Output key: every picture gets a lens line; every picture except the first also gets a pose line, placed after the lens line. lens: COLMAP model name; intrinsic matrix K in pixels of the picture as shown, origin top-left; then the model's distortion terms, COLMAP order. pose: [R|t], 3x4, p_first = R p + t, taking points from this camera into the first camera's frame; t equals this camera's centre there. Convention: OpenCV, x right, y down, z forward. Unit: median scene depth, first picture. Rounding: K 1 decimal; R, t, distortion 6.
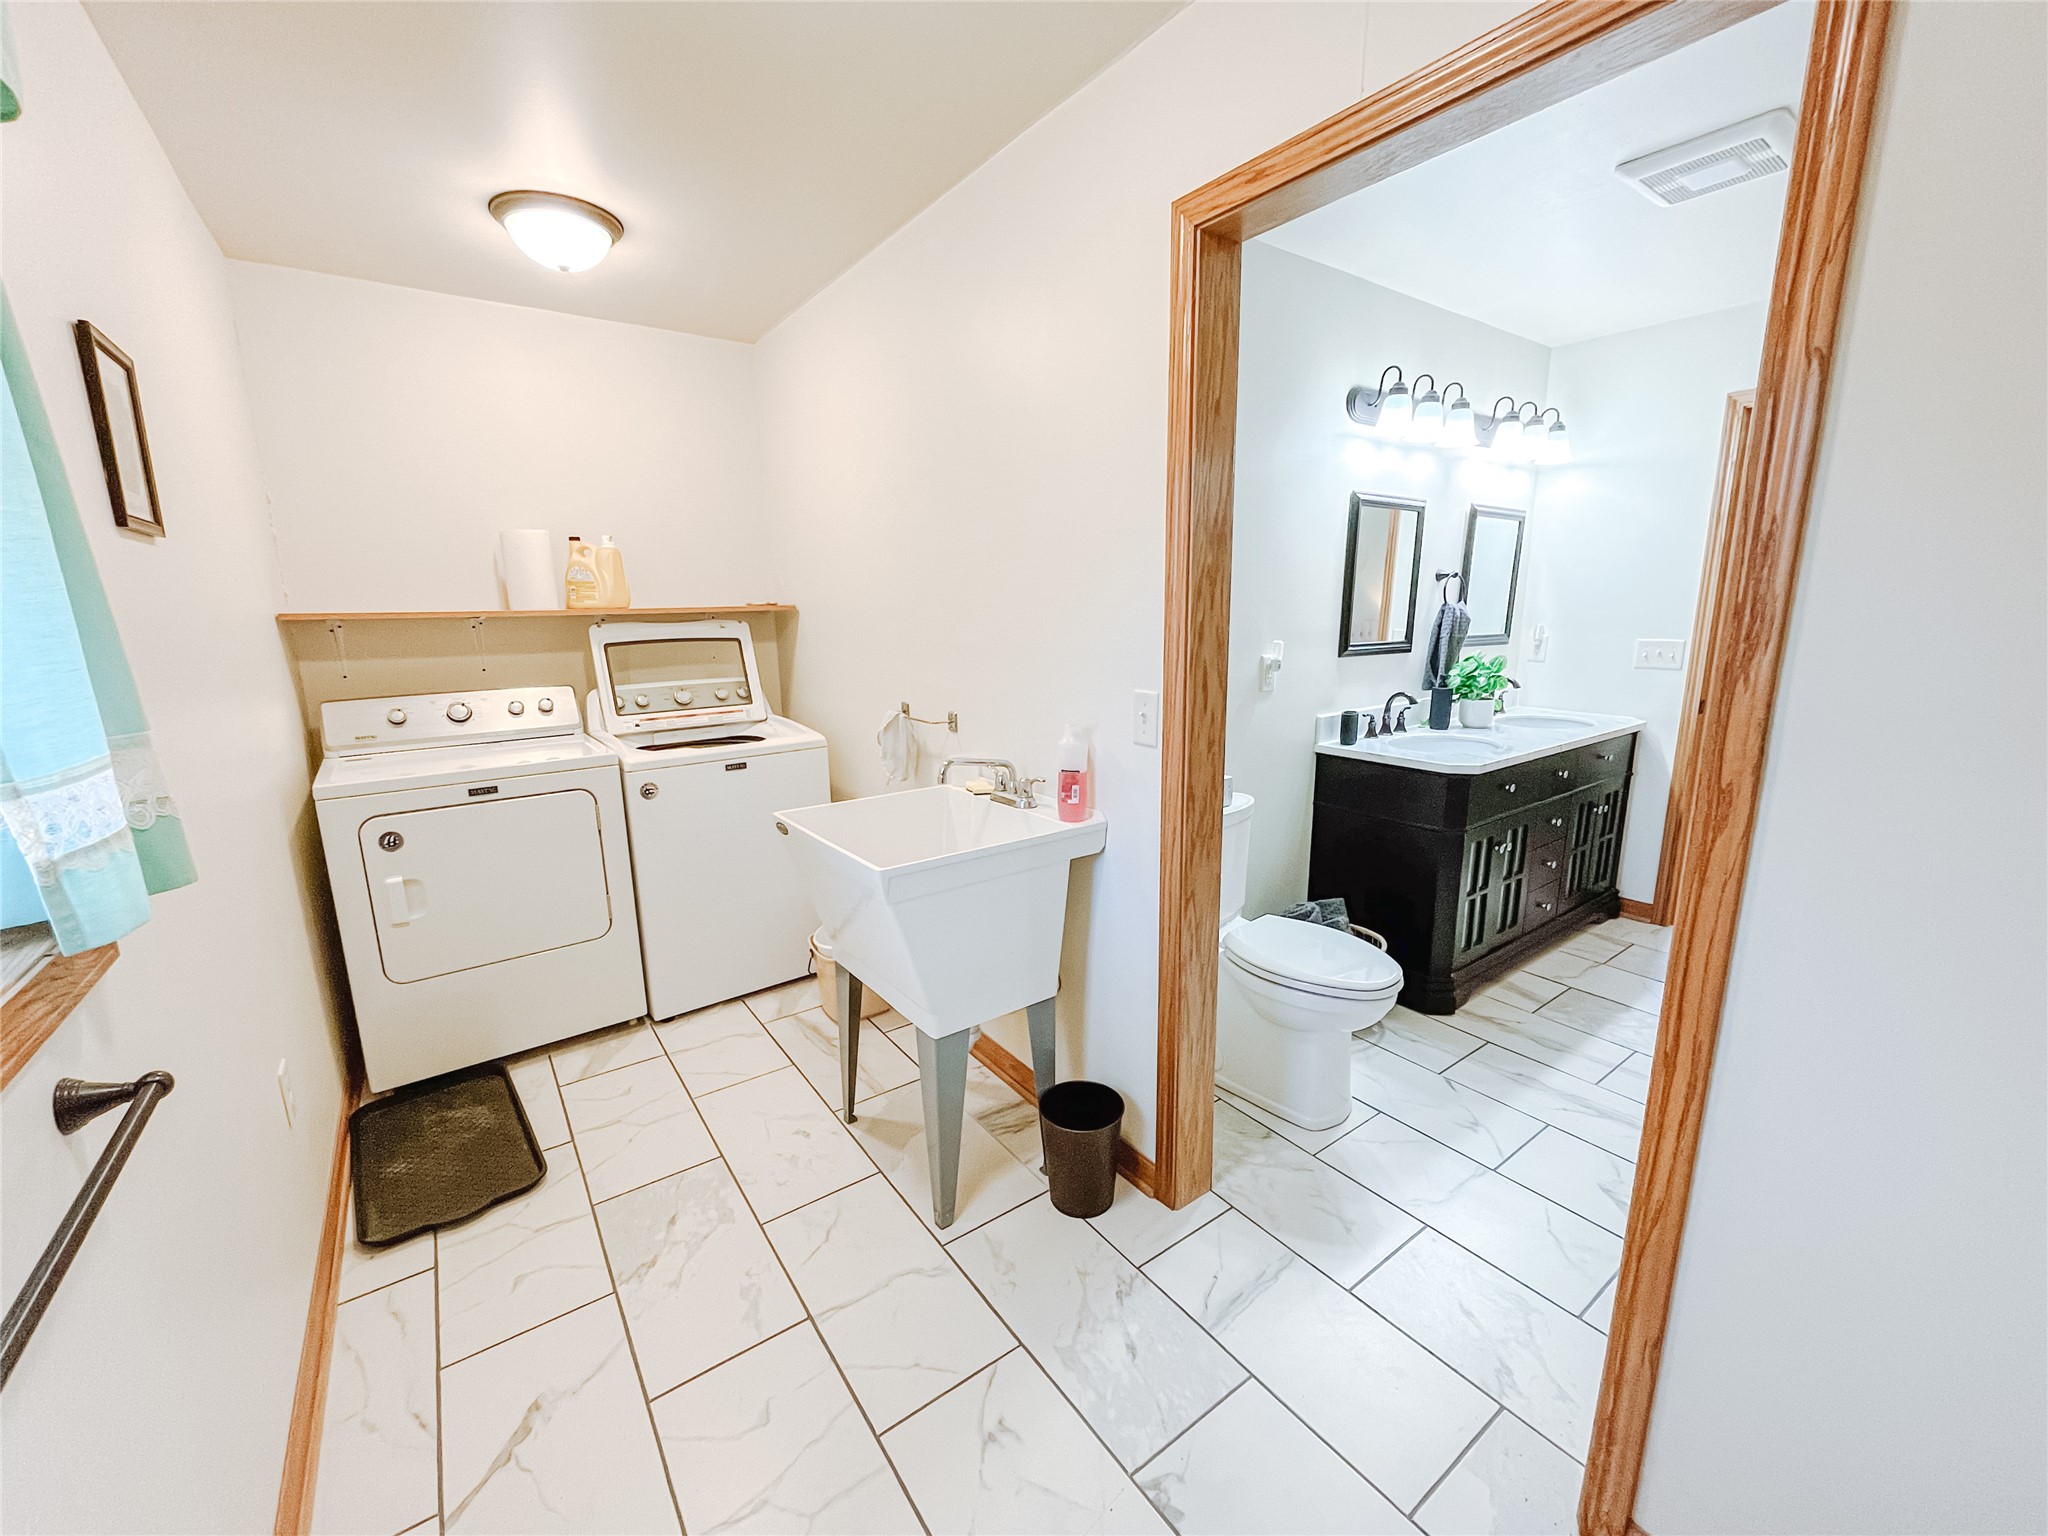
lens RADIAL K [[826.8, 0, 1026.5], [0, 826.8, 769.1], [0, 0, 1]] dist [-0.003190, -0.000779]
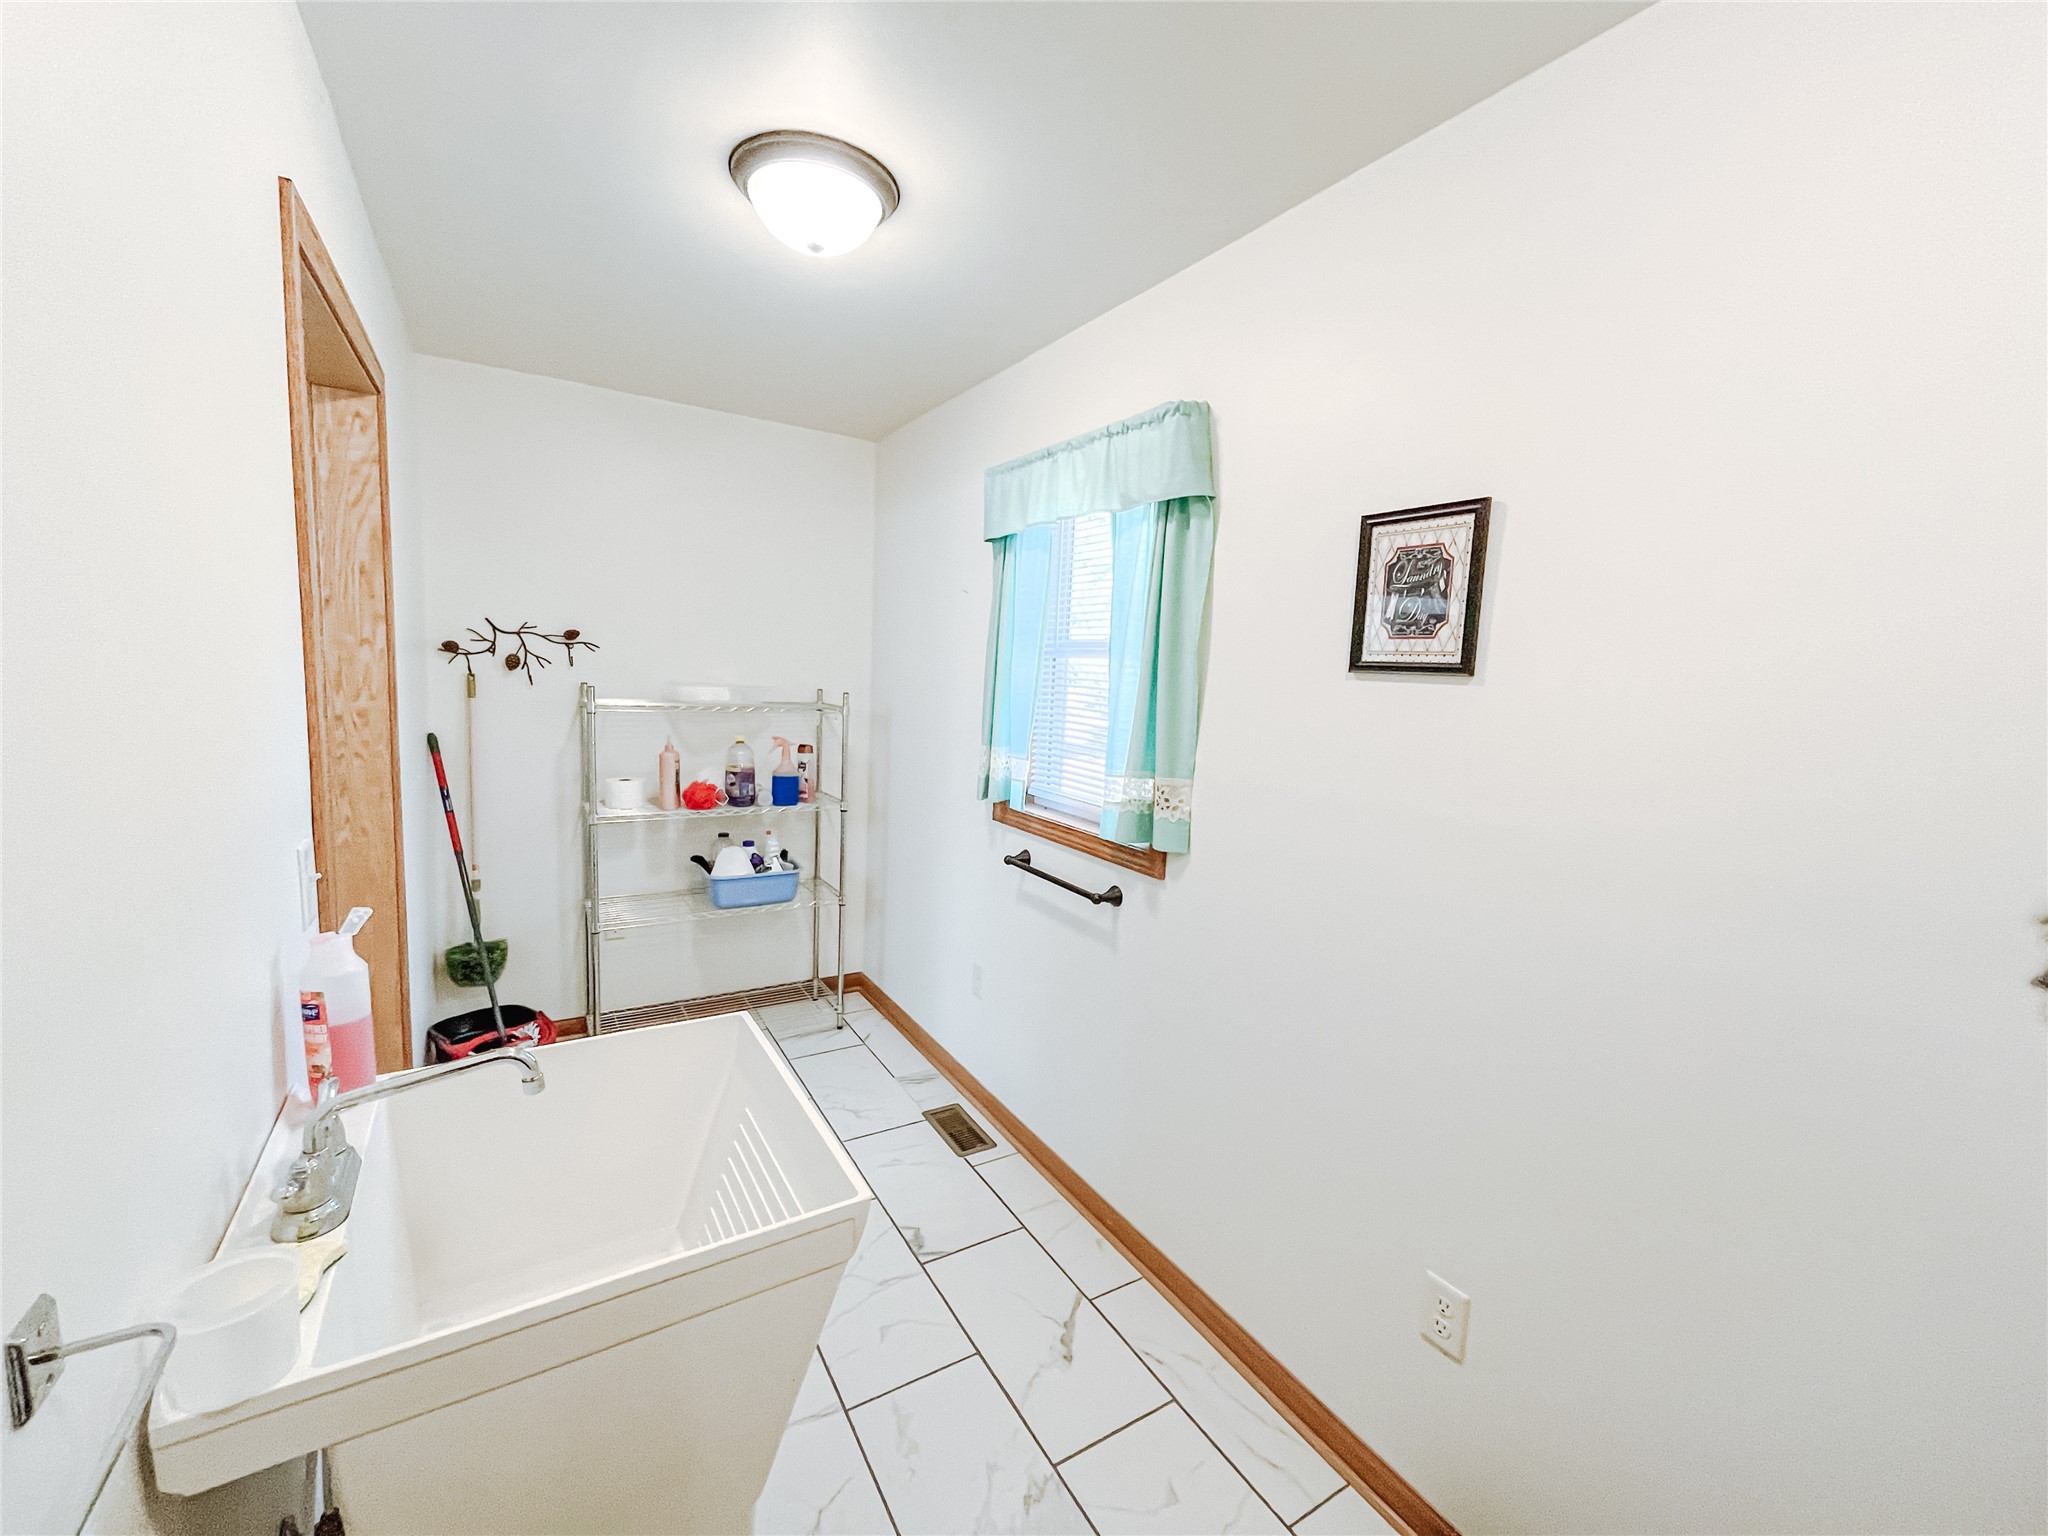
lens RADIAL K [[822.9, 0, 1022.5], [0, 822.9, 767.7], [0, 0, 1]] dist [-0.003839, -0.000508]
pose [[-0.996288, -0.043198, 0.074454, -0.285342], [-0.017690, 0.949247, 0.314035, -0.221138], [-0.084241, 0.311552, -0.946488, 0.928531]]
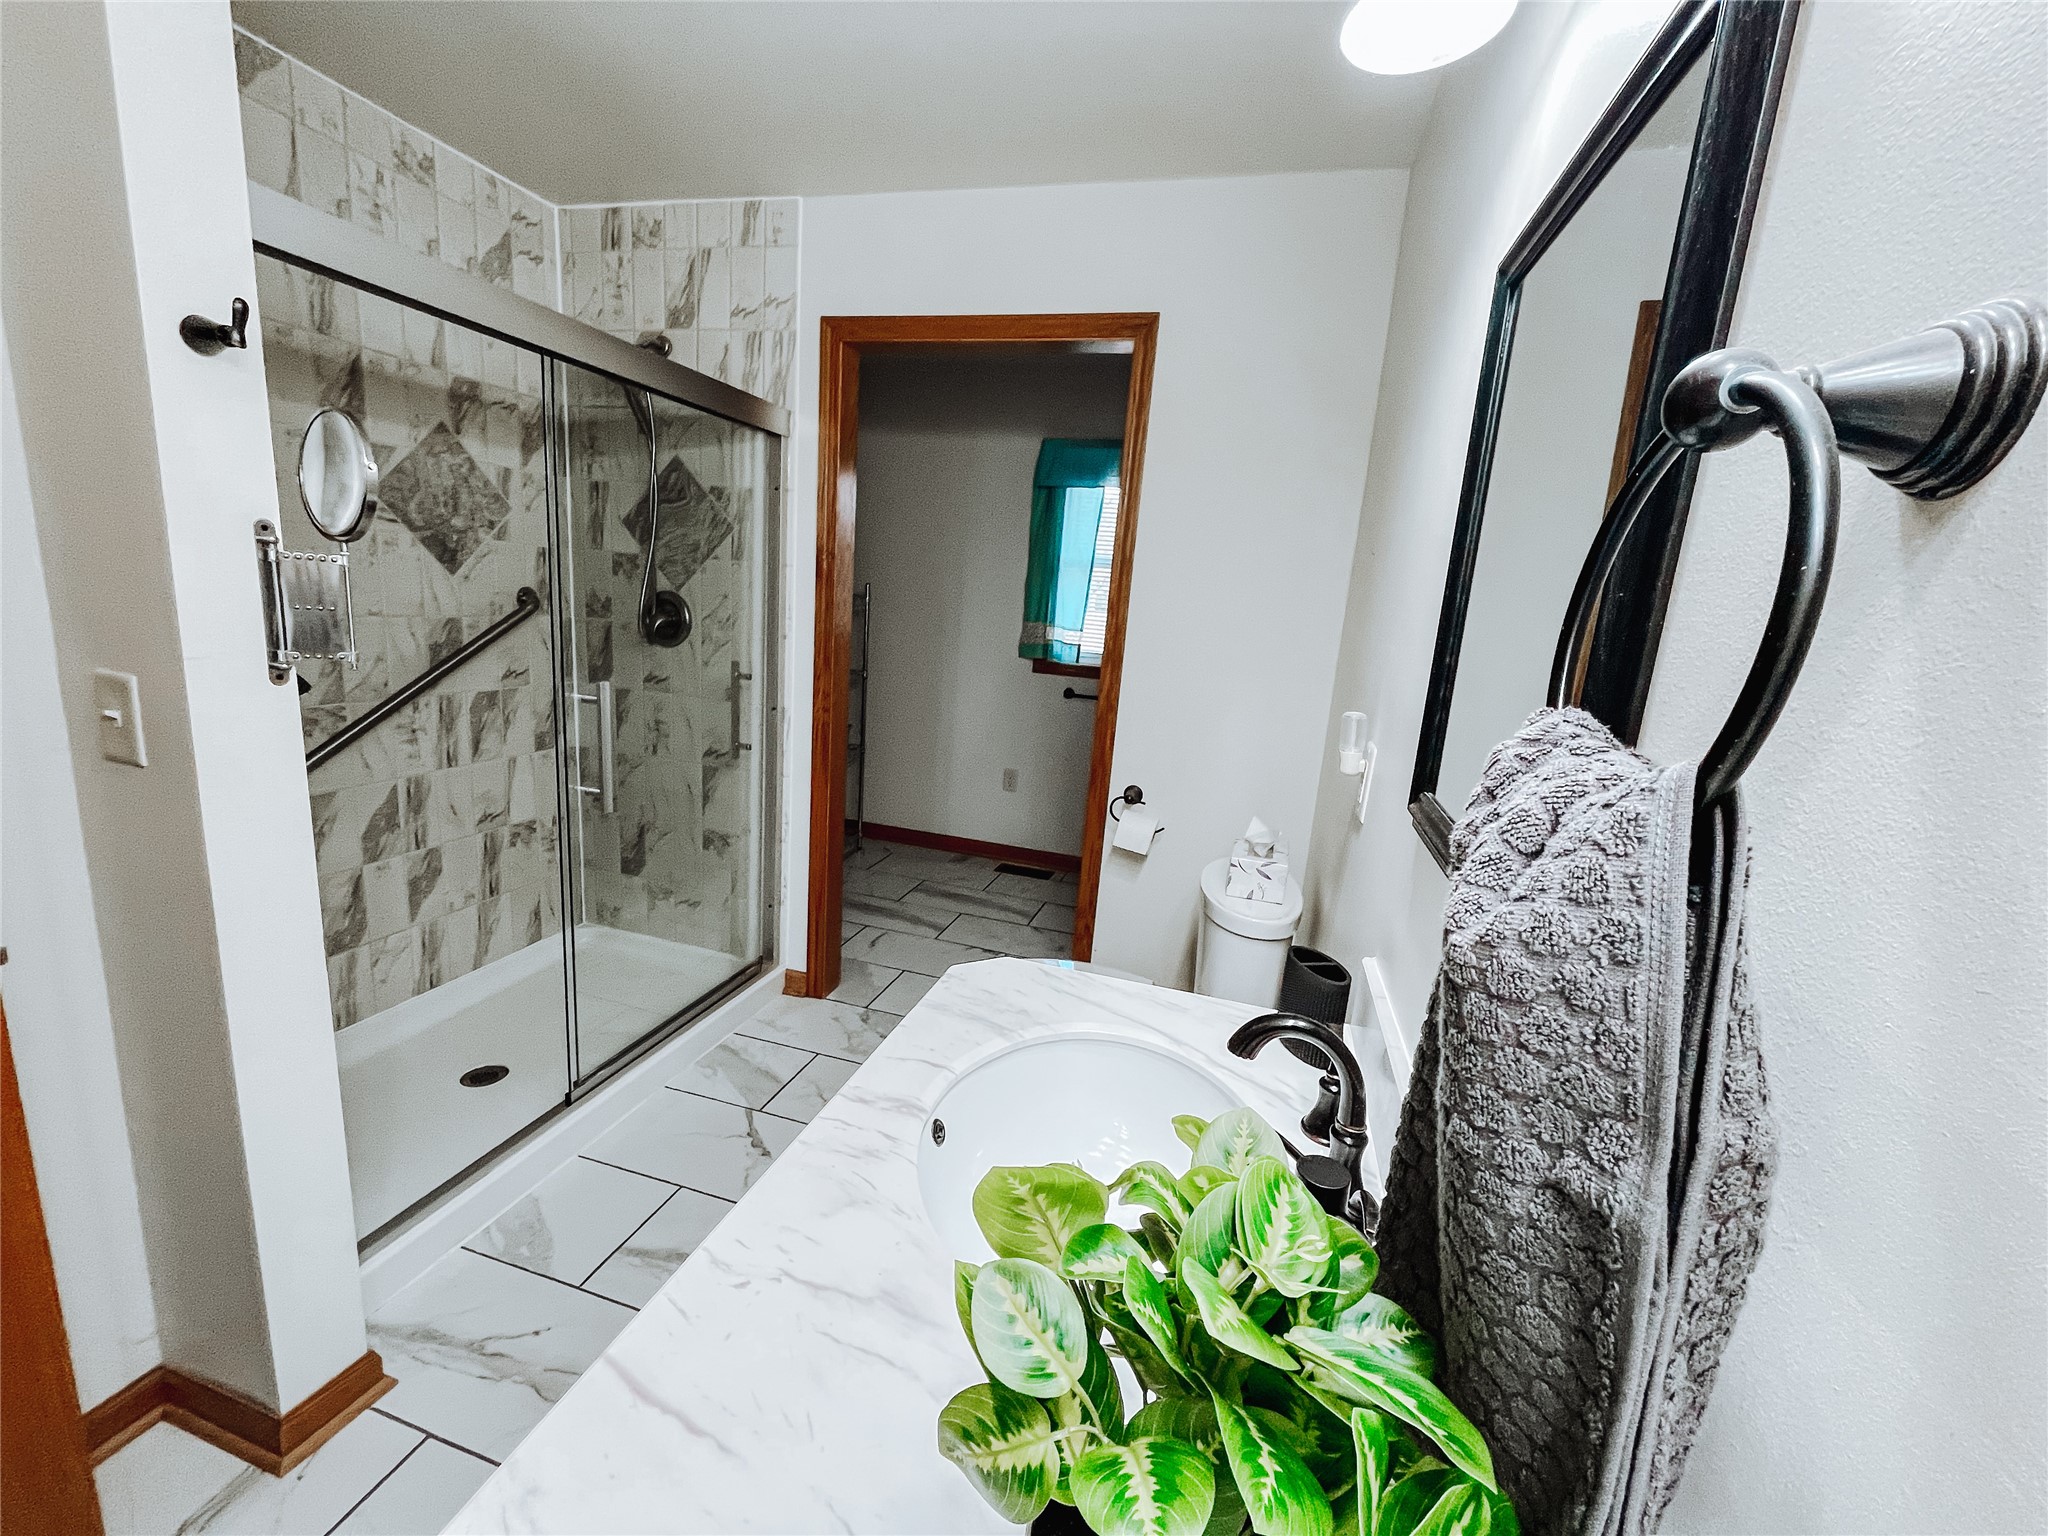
lens RADIAL K [[822.9, 0, 1022.5], [0, 822.9, 767.7], [0, 0, 1]] dist [-0.003839, -0.000508]
pose [[-0.788586, 0.084443, -0.609099, 0.681675], [-0.185580, 0.911660, 0.366655, -0.242029], [0.586253, 0.402175, -0.703251, 1.129343]]
